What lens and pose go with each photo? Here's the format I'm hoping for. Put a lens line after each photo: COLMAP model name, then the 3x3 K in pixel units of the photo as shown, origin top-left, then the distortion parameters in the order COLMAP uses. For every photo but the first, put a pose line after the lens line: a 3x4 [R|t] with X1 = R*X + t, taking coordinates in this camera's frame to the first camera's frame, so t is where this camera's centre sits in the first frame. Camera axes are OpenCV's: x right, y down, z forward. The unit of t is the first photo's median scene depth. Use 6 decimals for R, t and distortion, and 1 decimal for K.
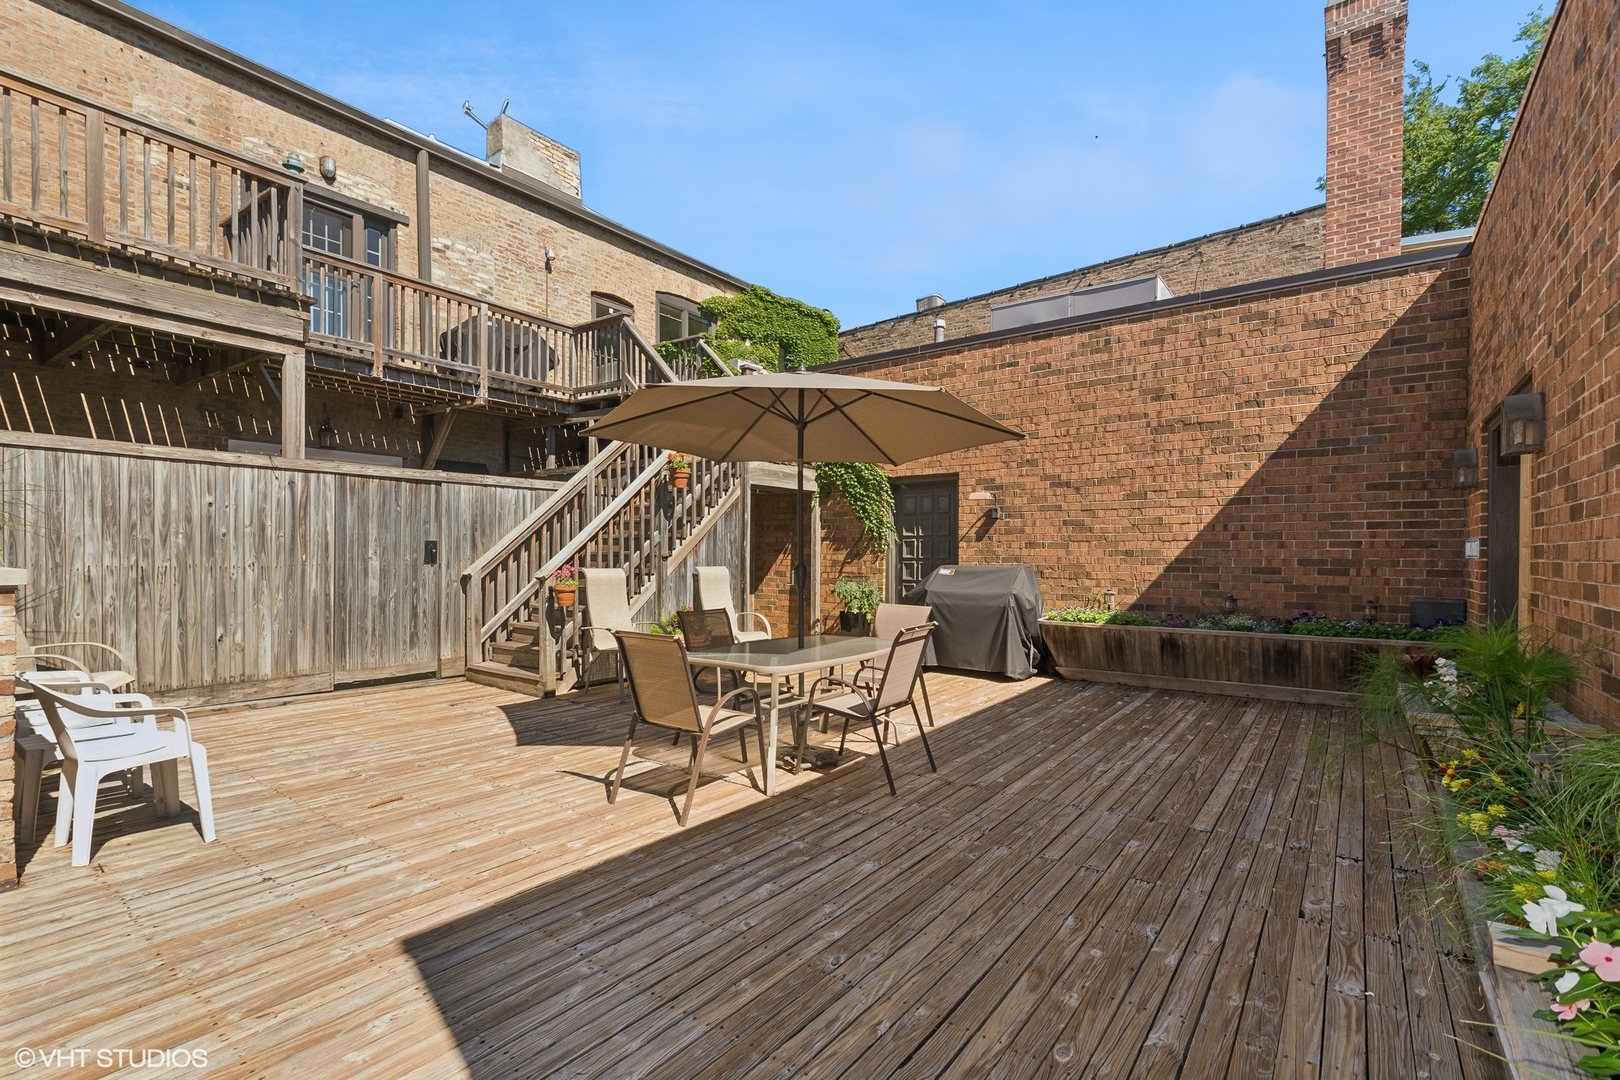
lens RADIAL K [[724.1, 0, 786.3], [0, 724.1, 561.6], [0, 0, 1]] dist [-0.001272, 0.000366]
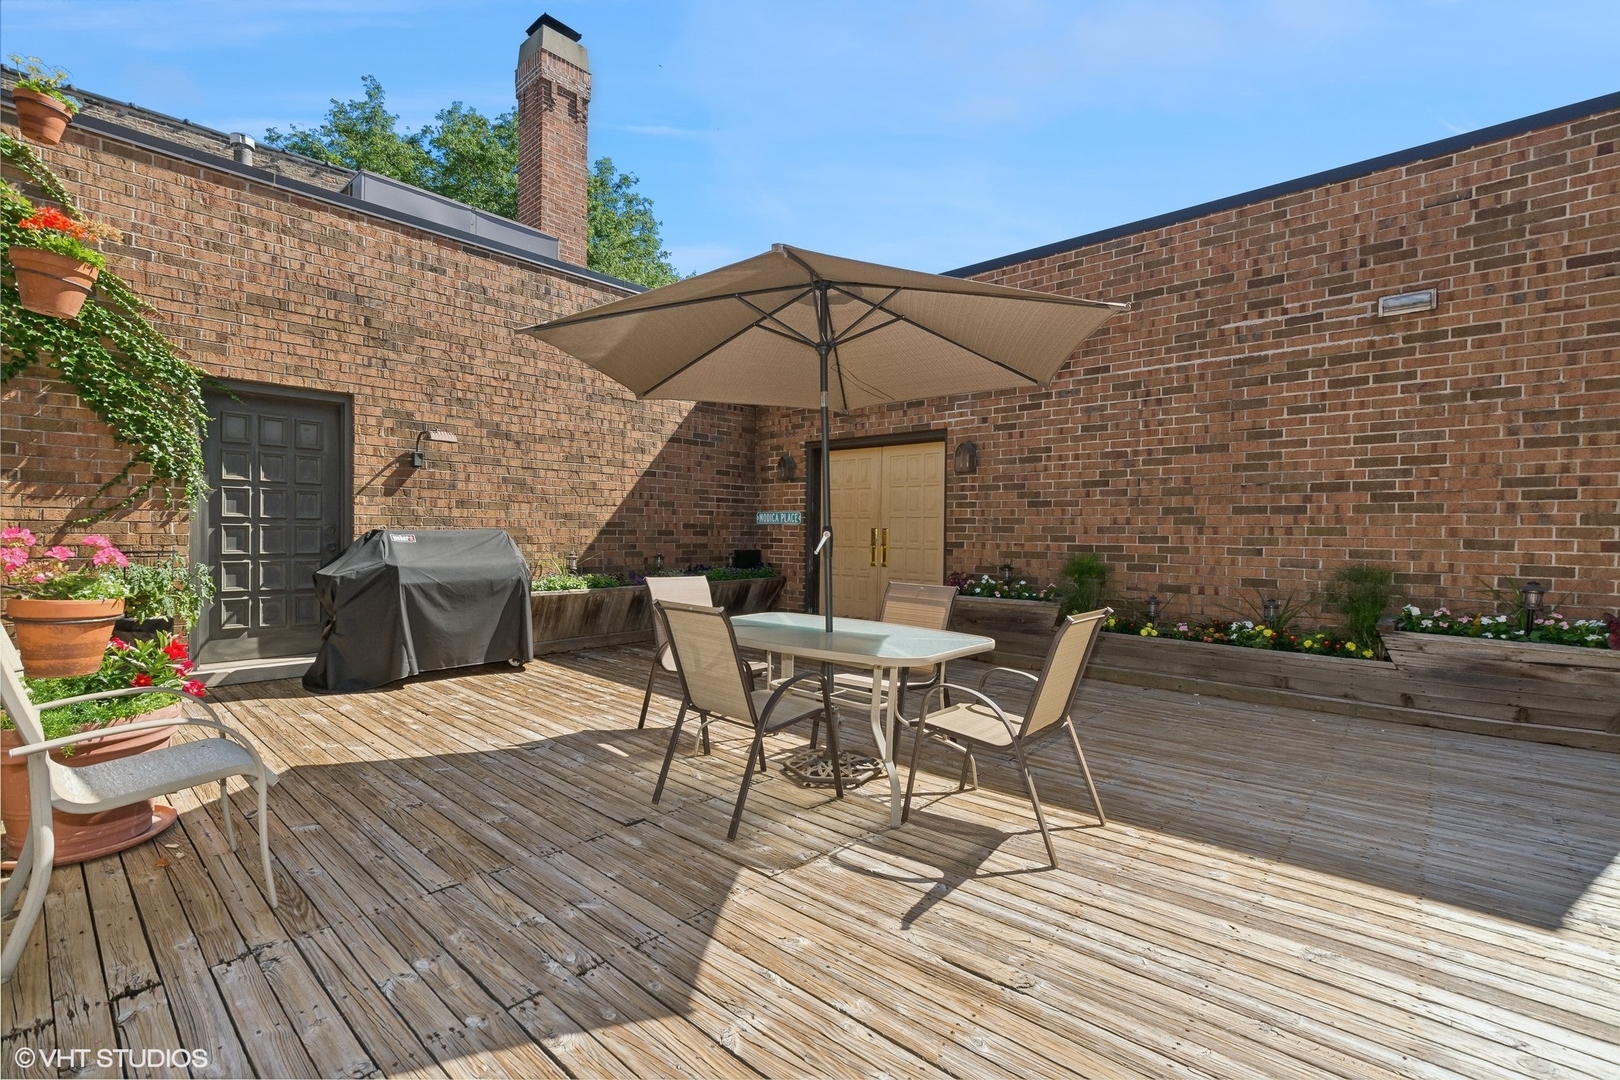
lens RADIAL K [[724.1, 0, 807.8], [0, 724.1, 540.8], [0, 0, 1]] dist [-0.001272, 0.000366]
pose [[0.074397, -0.017855, 0.997069, -0.482670], [-0.002421, 0.999834, 0.018085, 0.002836], [-0.997226, -0.003759, 0.074342, 0.601110]]
